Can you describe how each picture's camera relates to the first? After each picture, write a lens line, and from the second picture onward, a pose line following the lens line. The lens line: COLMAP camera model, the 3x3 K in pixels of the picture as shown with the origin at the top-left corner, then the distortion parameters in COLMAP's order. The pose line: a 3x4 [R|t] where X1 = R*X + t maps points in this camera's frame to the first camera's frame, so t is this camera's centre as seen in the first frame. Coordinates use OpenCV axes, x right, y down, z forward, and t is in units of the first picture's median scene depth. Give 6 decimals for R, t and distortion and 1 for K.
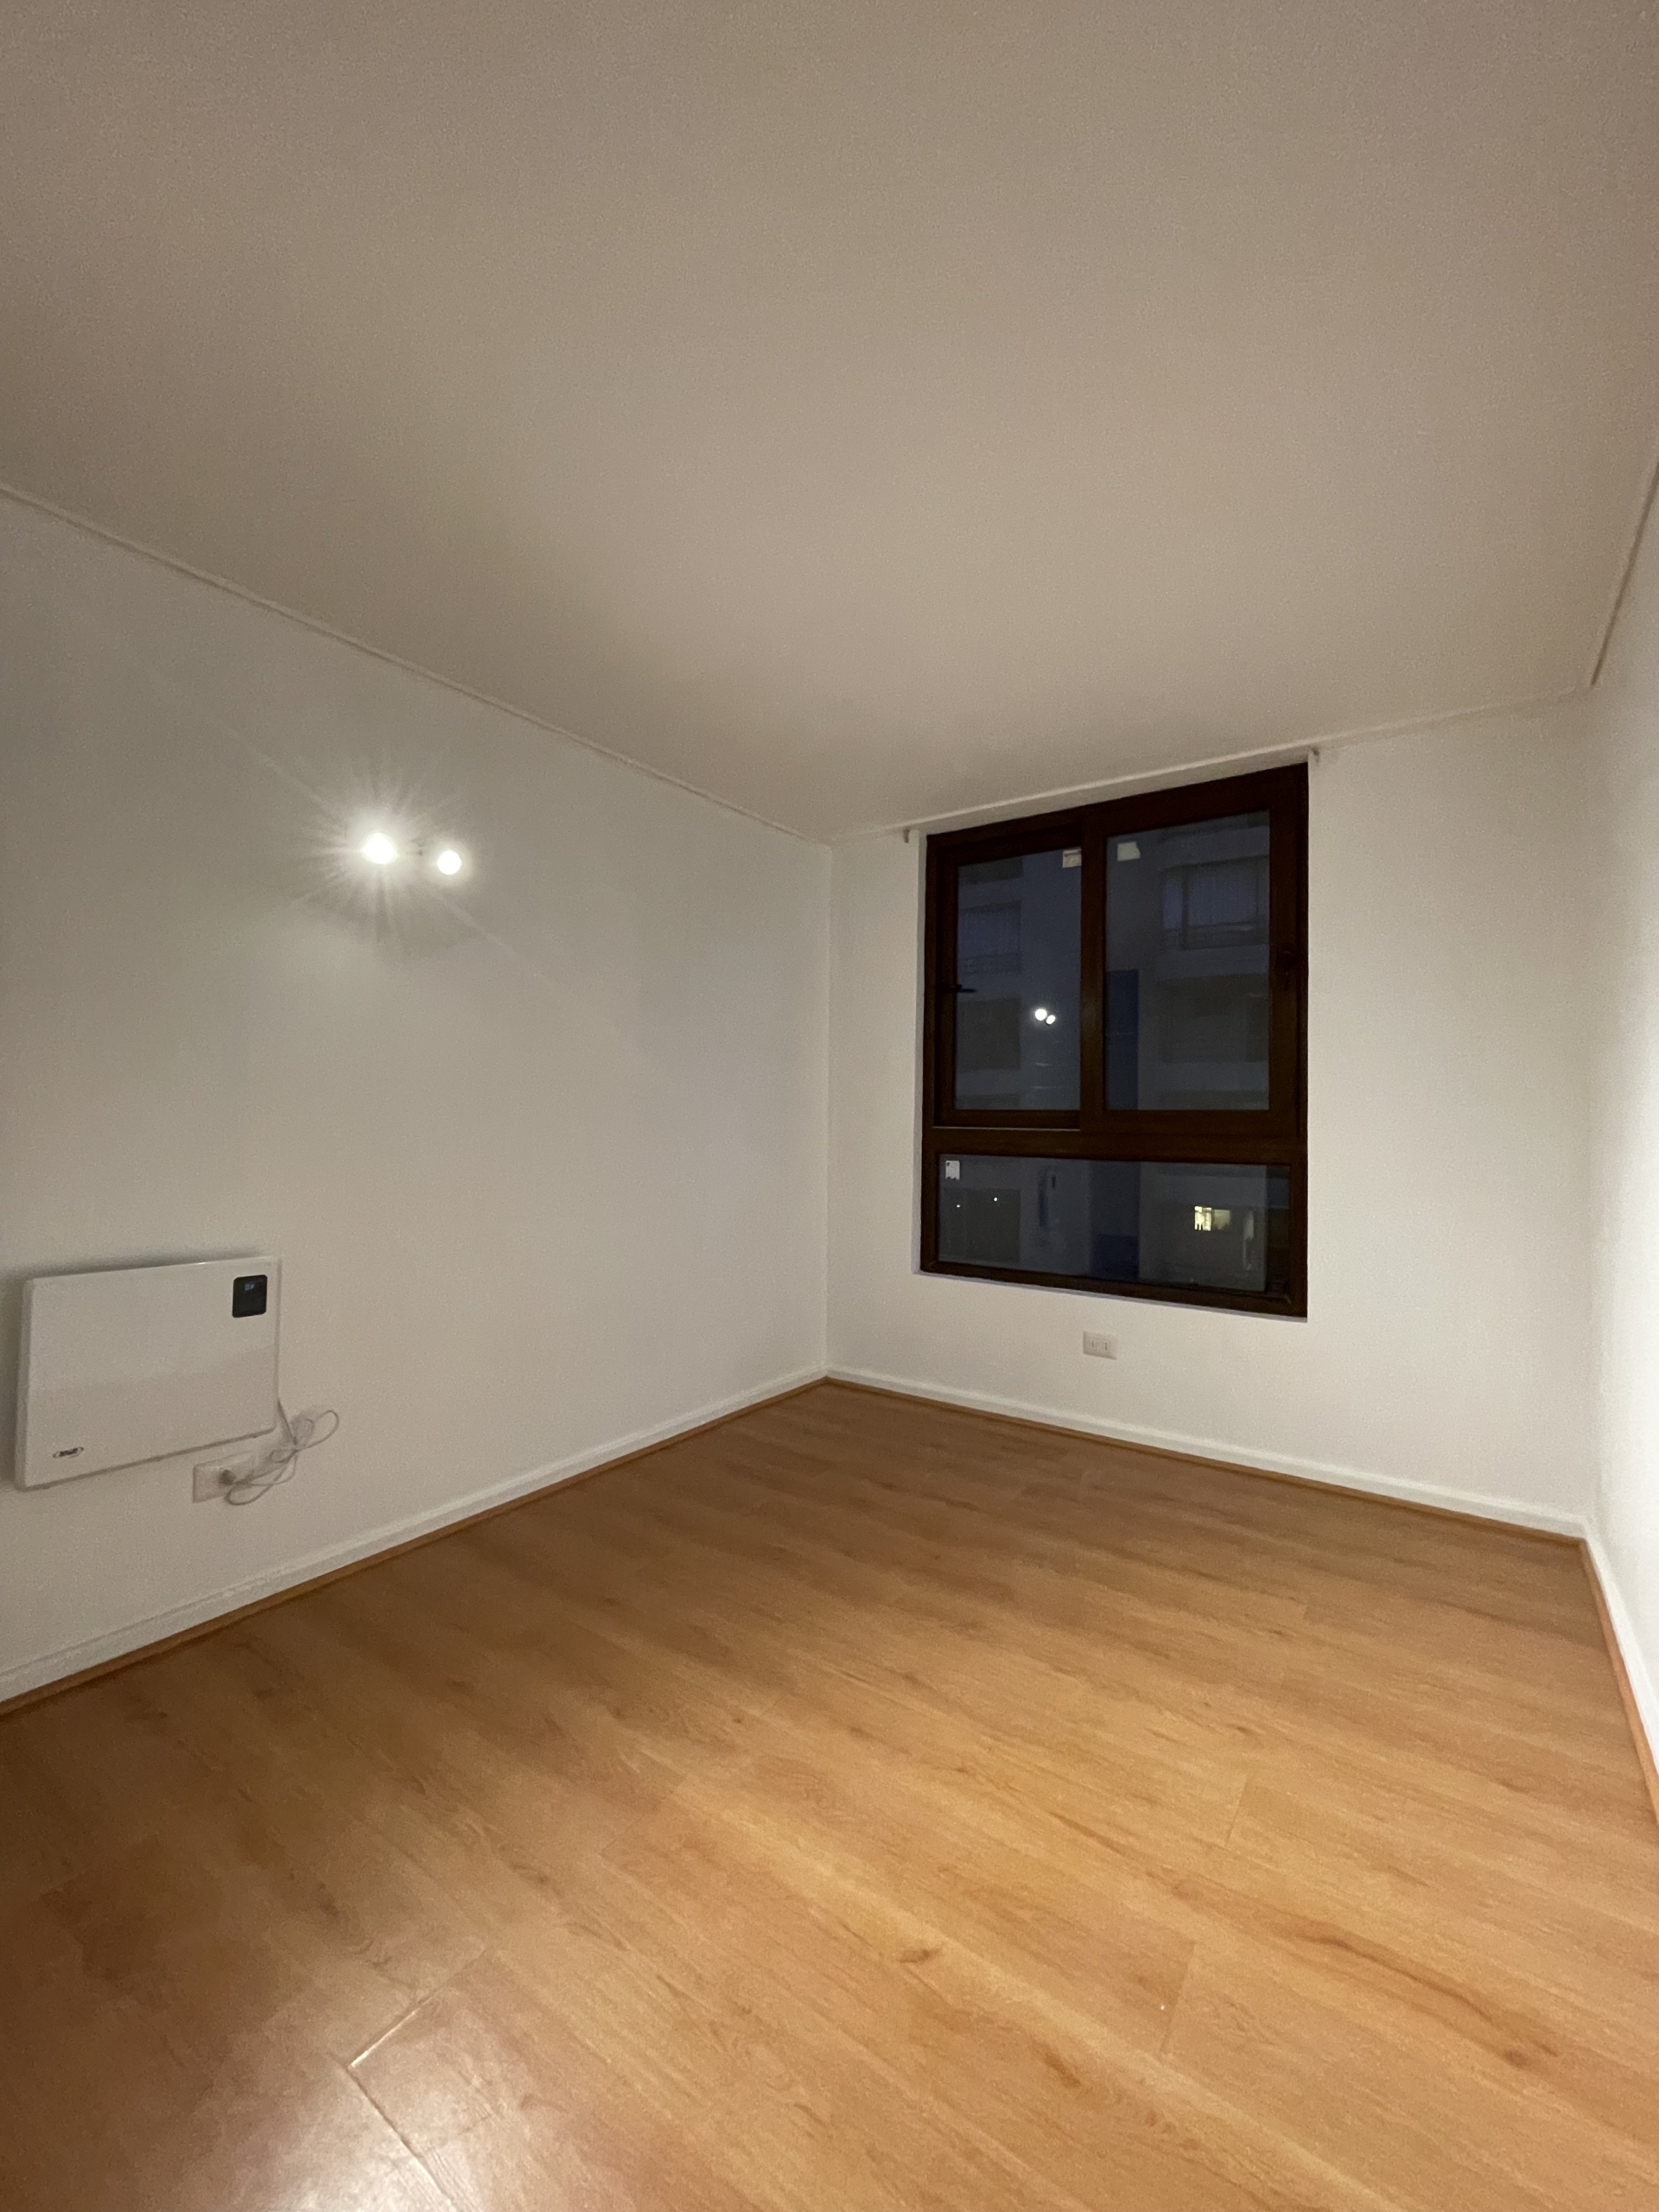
lens RADIAL K [[891.6, 0, 836.5], [0, 891.6, 1113.6], [0, 0, 1]] dist [-0.002000, -0.000485]
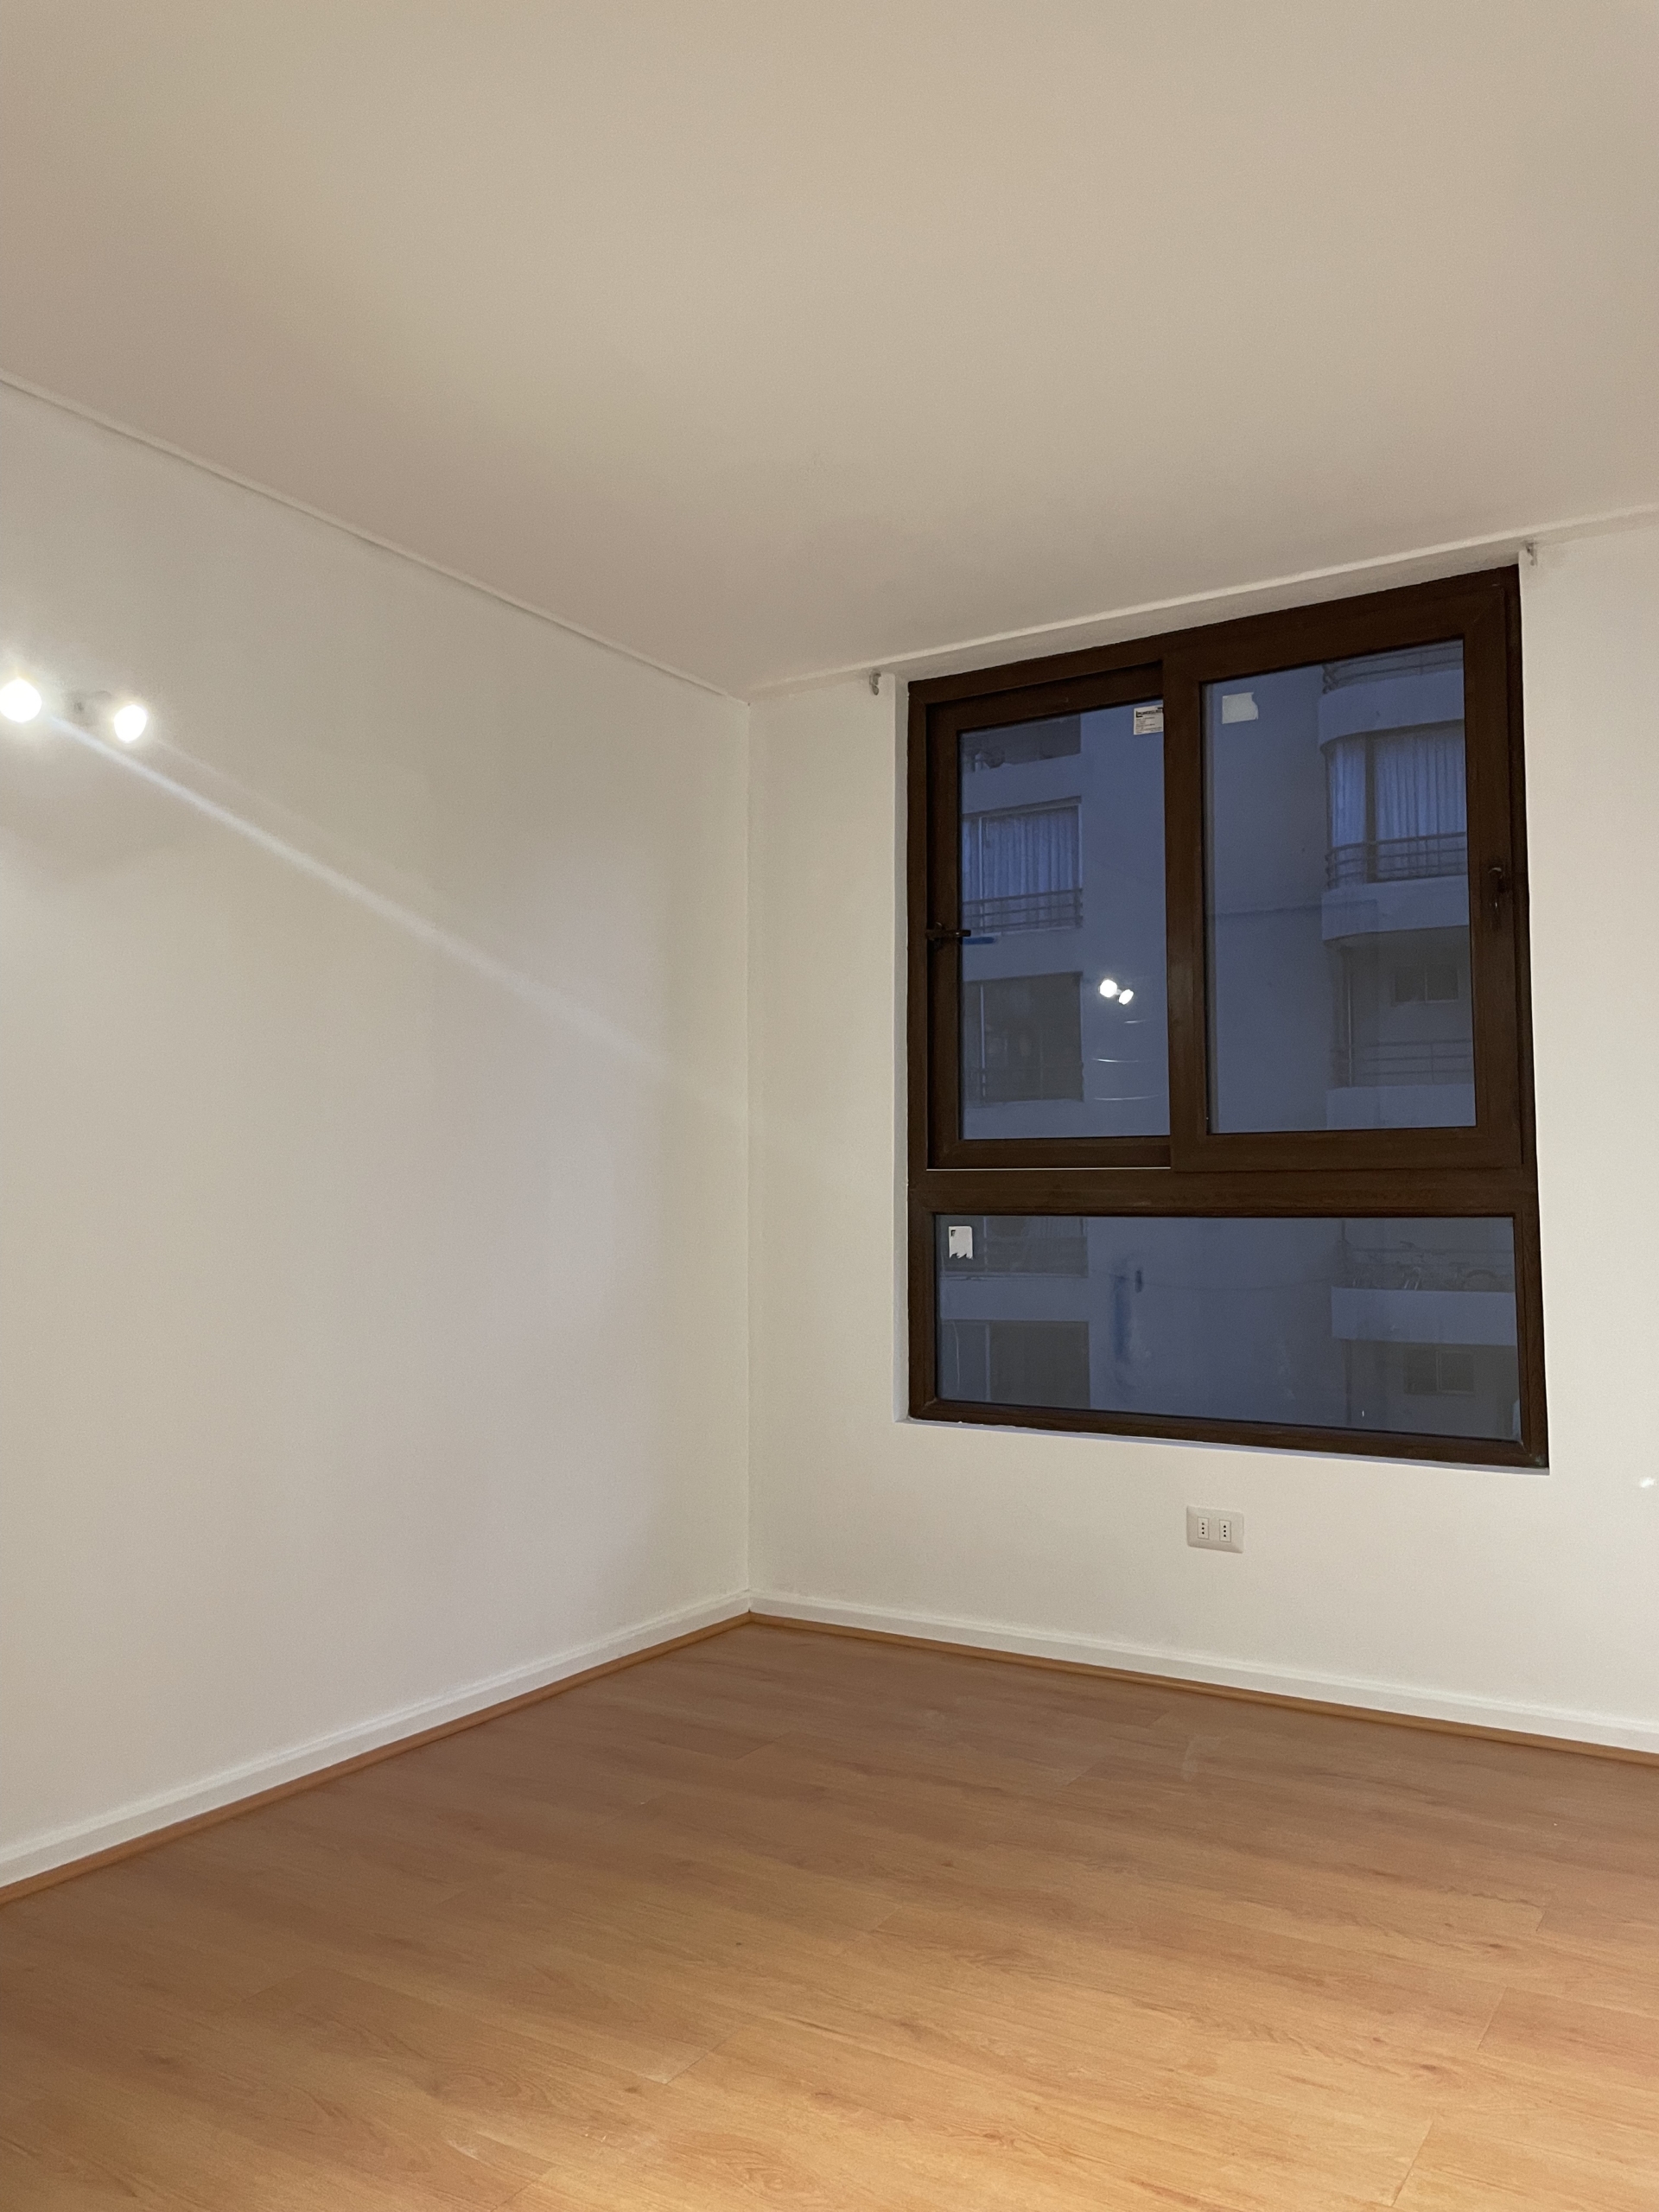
lens RADIAL K [[1669.1, 0, 829.5], [0, 1669.1, 1106.0], [0, 0, 1]] dist [0.057894, -0.092992]
pose [[0.998576, -0.012116, 0.051952, -0.018321], [0.014872, 0.998485, -0.052981, 0.043923], [-0.051232, 0.053678, 0.997243, -0.147939]]
